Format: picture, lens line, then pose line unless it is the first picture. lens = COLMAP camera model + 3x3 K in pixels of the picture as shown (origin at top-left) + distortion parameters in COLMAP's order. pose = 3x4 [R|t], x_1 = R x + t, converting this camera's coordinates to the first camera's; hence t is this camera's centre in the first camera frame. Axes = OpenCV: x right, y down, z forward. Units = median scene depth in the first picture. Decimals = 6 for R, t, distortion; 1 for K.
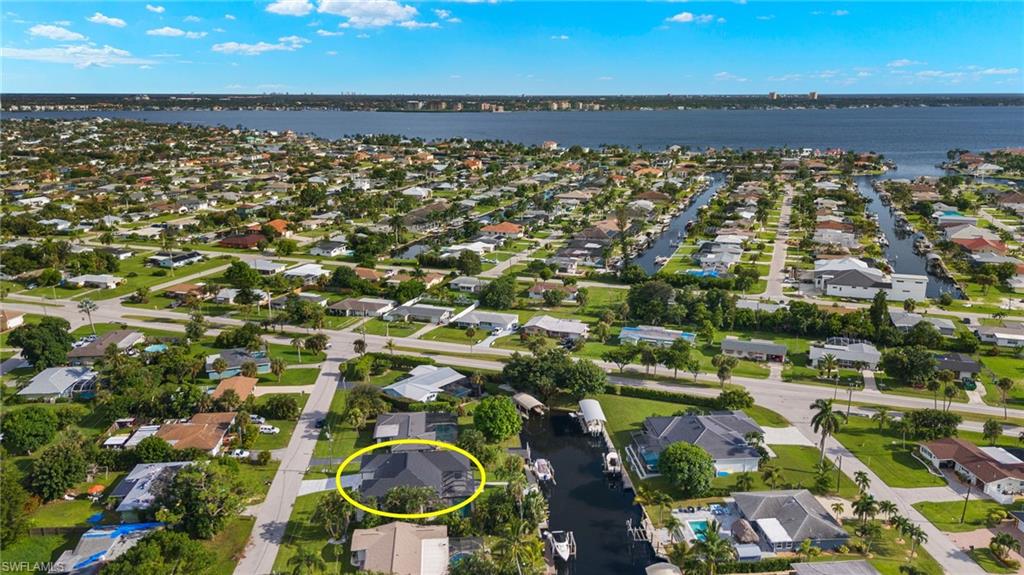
lens RADIAL K [[798.9, 0, 512.0], [0, 798.9, 287.5], [0, 0, 1]] dist [0.049892, -0.004731]
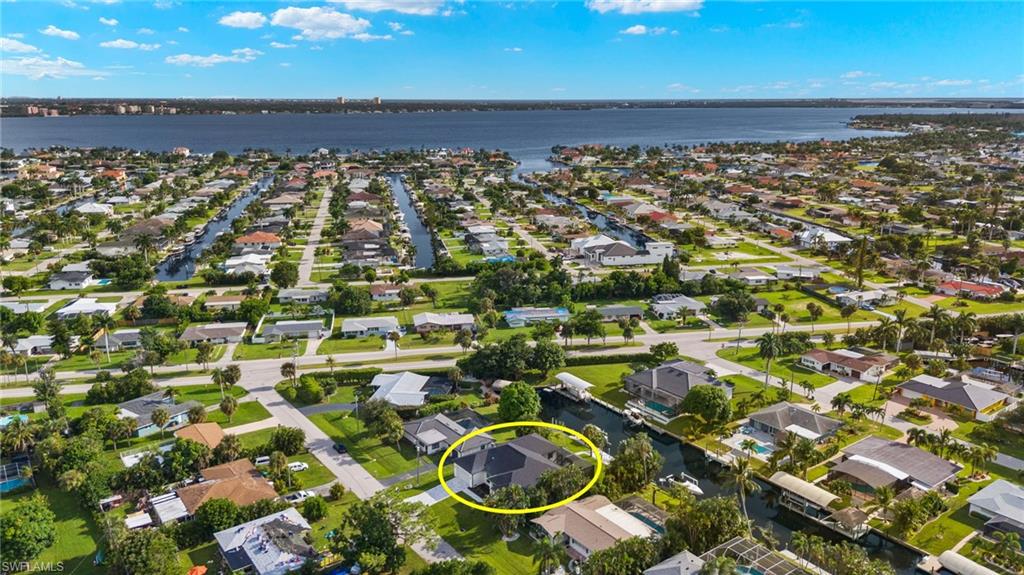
lens RADIAL K [[758.7, 0, 512.1], [0, 758.7, 307.6], [0, 0, 1]] dist [0.049664, -0.003276]
pose [[0.855033, -0.139641, 0.499419, -0.401679], [0.124100, 0.990178, 0.064394, -0.024279], [-0.503505, 0.006919, 0.863964, 0.091844]]
